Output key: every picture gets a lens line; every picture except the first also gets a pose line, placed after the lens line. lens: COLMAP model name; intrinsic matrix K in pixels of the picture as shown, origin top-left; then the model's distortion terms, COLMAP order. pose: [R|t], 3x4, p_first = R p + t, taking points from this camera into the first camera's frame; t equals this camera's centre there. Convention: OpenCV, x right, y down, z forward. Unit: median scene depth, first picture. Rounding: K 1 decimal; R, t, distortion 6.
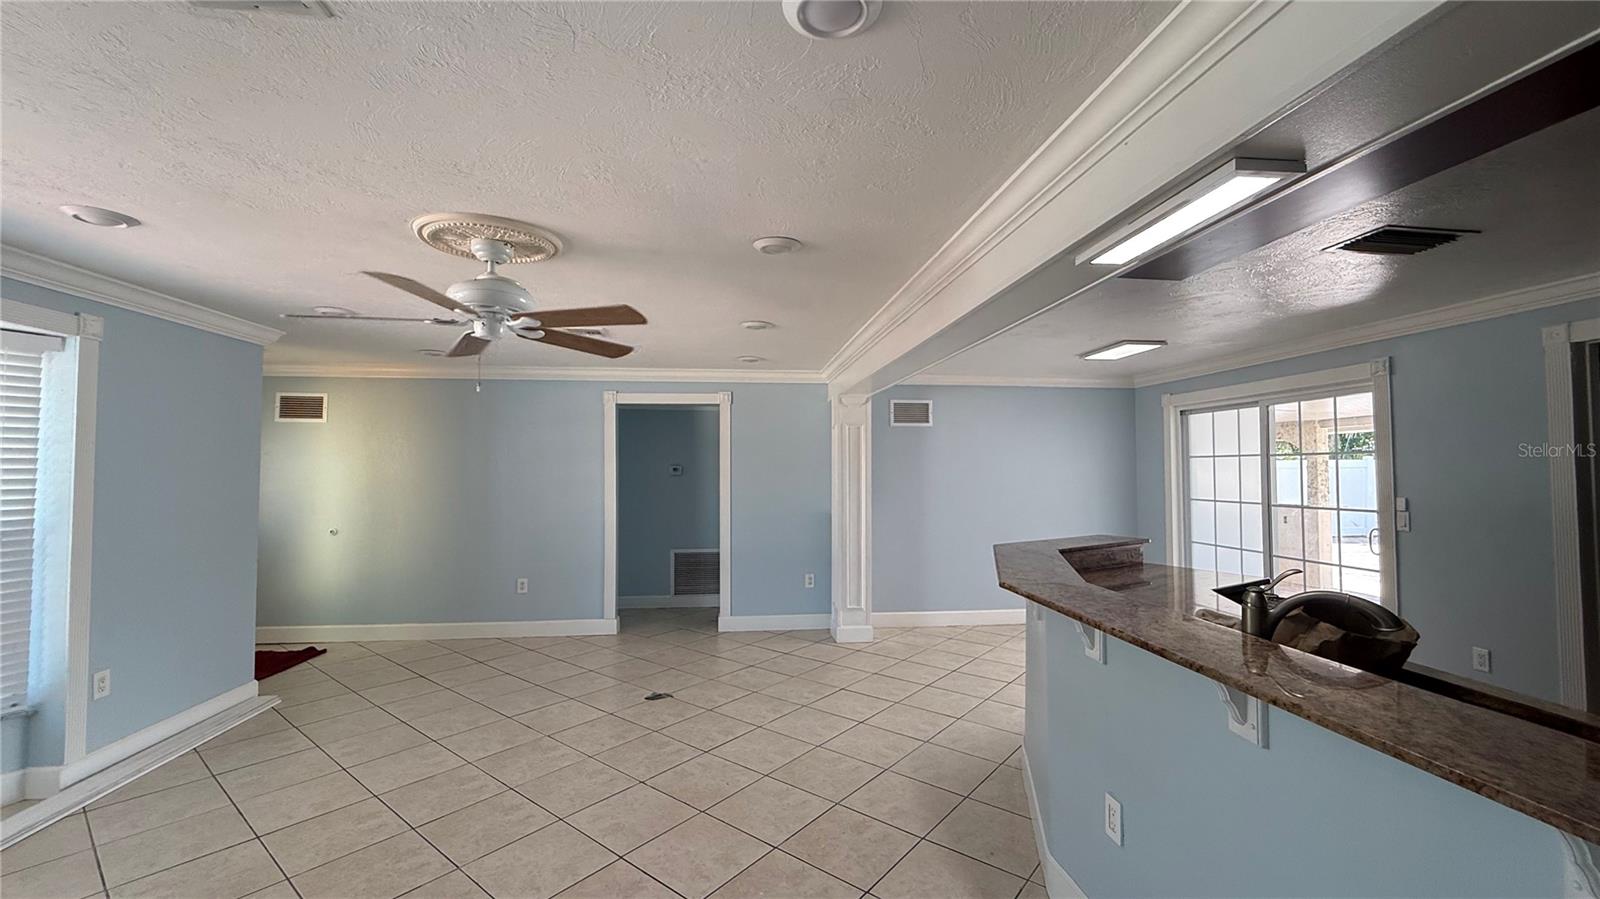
lens RADIAL K [[641.9, 0, 800.9], [0, 641.9, 453.8], [0, 0, 1]] dist [-0.002972, 0.000485]
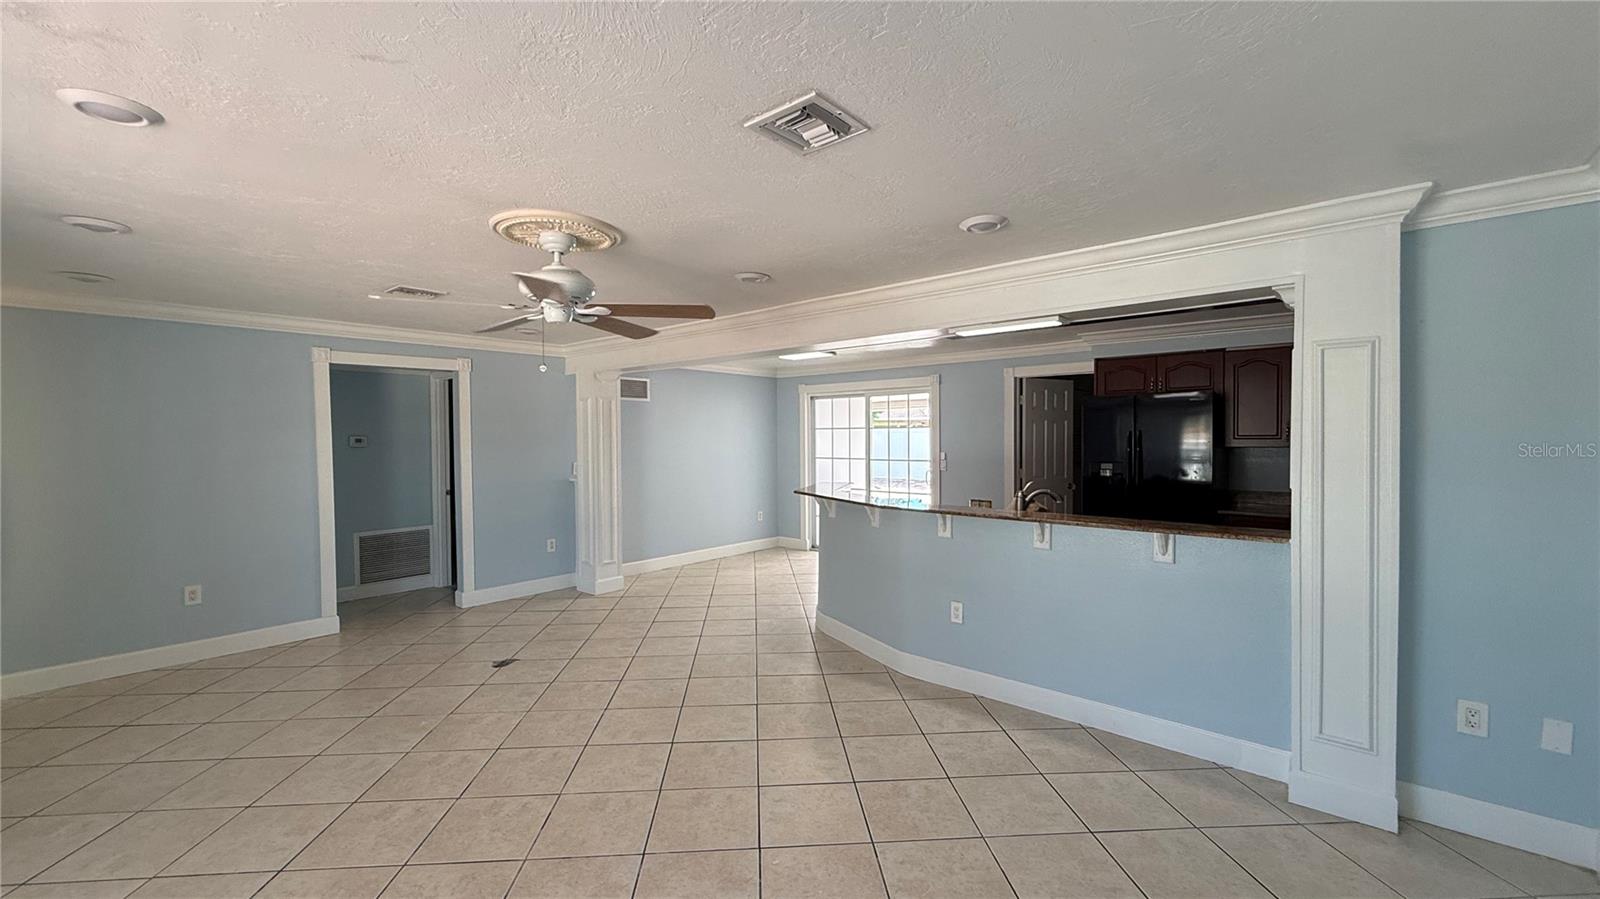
lens RADIAL K [[641.9, 0, 793.3], [0, 641.9, 446.2], [0, 0, 1]] dist [-0.002972, 0.000485]
pose [[0.733943, -0.014496, 0.679056, -0.424942], [-0.010810, 0.999396, 0.033019, -0.003480], [-0.679125, -0.031575, 0.733343, -0.035736]]
